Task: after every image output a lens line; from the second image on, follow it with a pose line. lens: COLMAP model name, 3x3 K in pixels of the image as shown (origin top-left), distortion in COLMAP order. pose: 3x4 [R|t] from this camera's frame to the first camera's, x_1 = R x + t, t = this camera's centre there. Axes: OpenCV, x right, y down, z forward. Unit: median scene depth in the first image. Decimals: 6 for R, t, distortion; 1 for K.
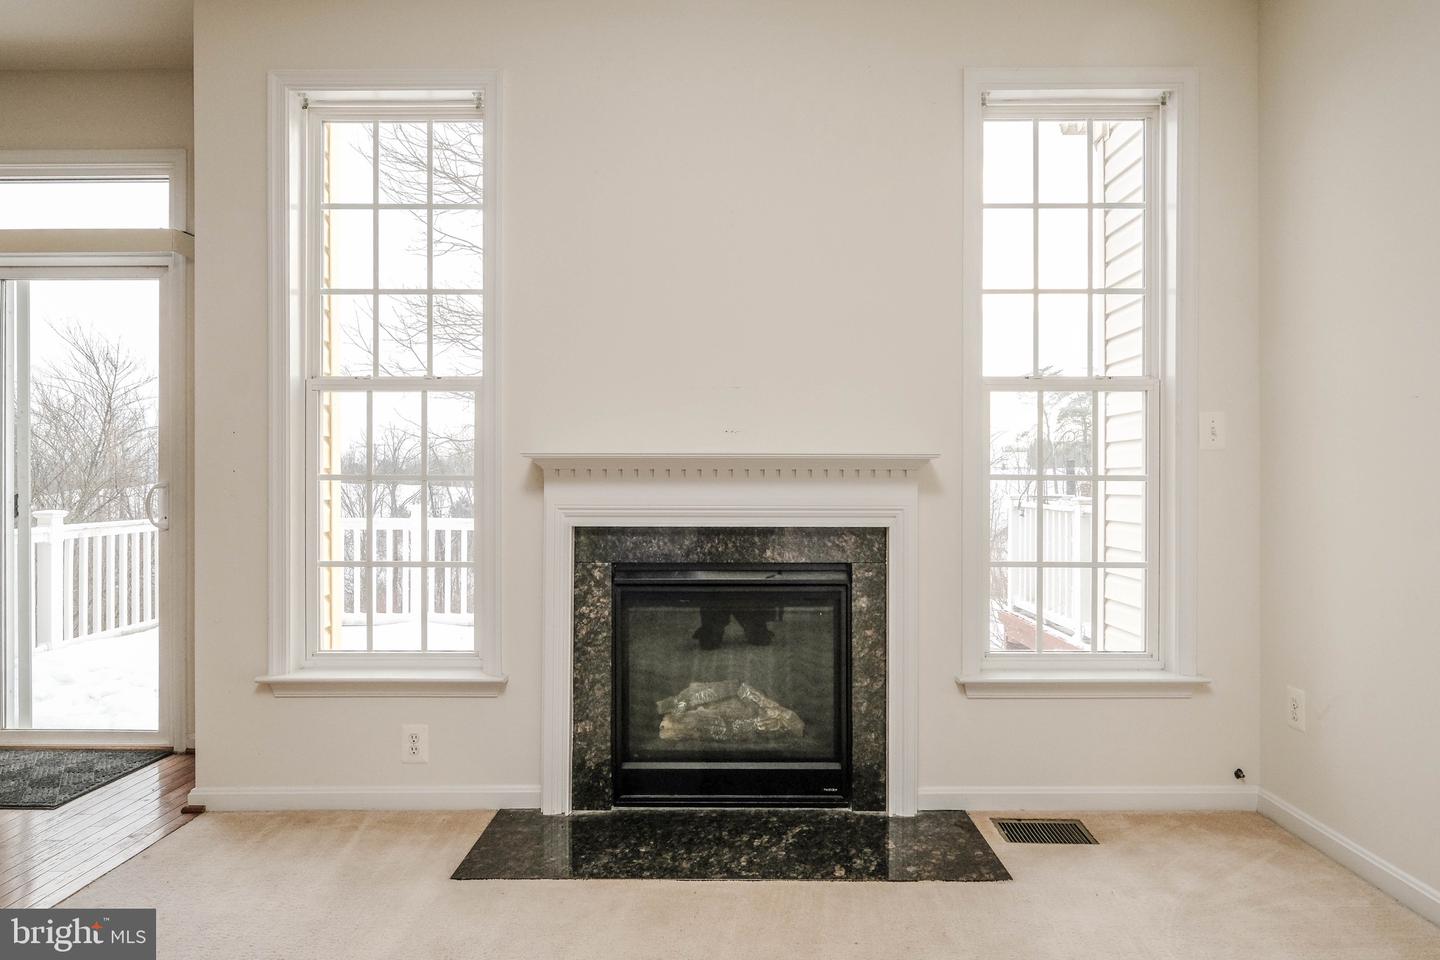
lens RADIAL K [[851.8, 0, 725.6], [0, 851.8, 487.3], [0, 0, 1]] dist [0.006269, -0.005064]
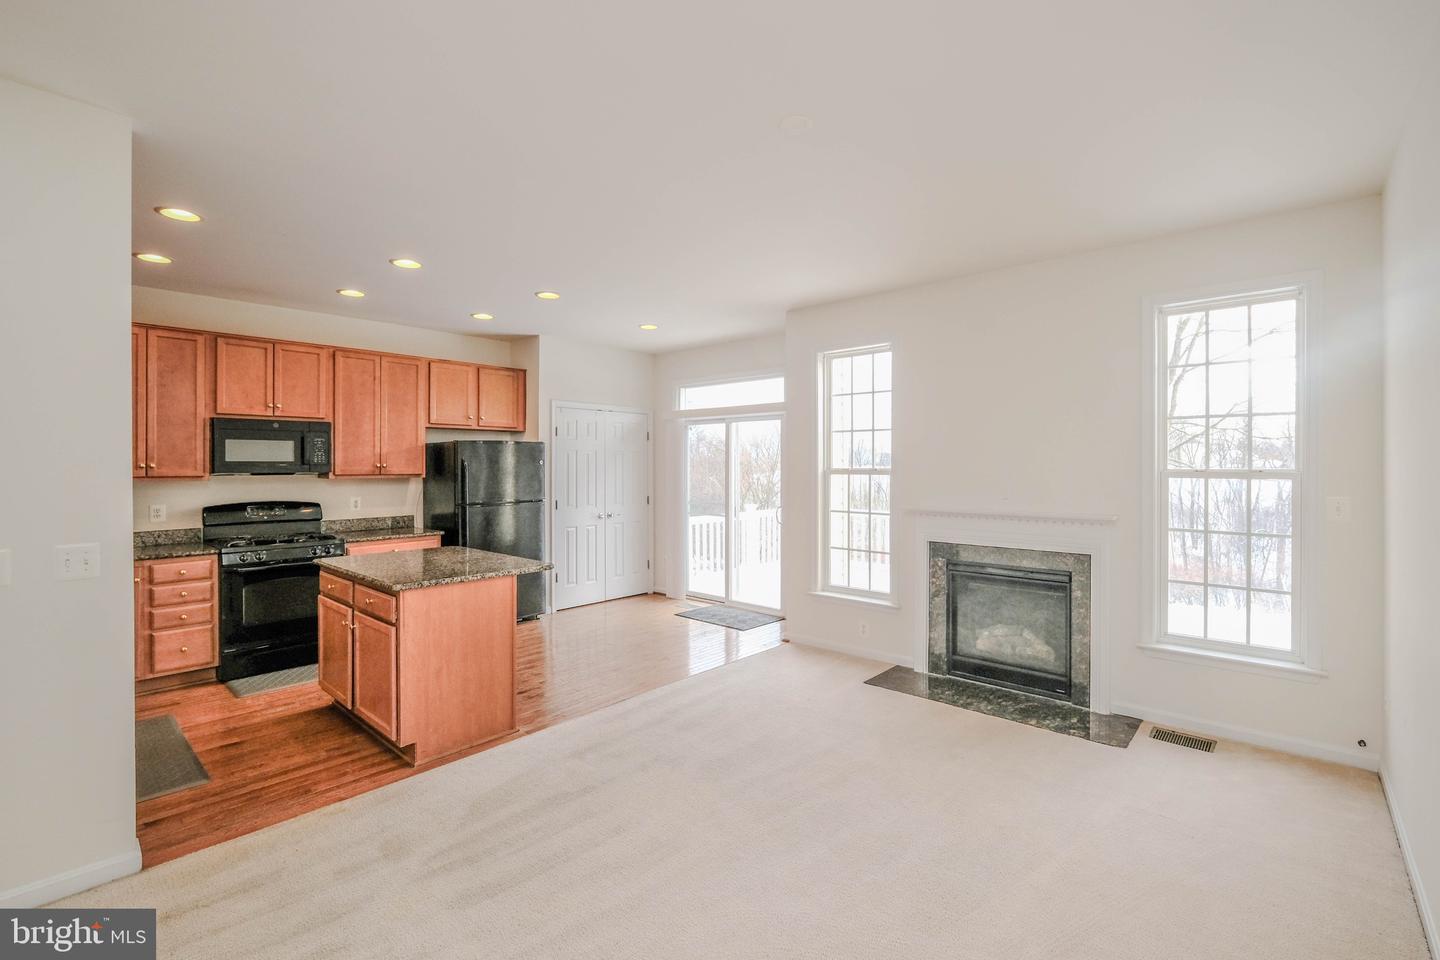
lens RADIAL K [[655.6, 0, 722.0], [0, 655.6, 469.0], [0, 0, 1]] dist [-0.009187, -0.000240]
pose [[0.742604, 0.004303, -0.669717, 0.535748], [0.000327, 0.999977, 0.006788, -0.145149], [0.669731, -0.005260, 0.742586, -0.569063]]
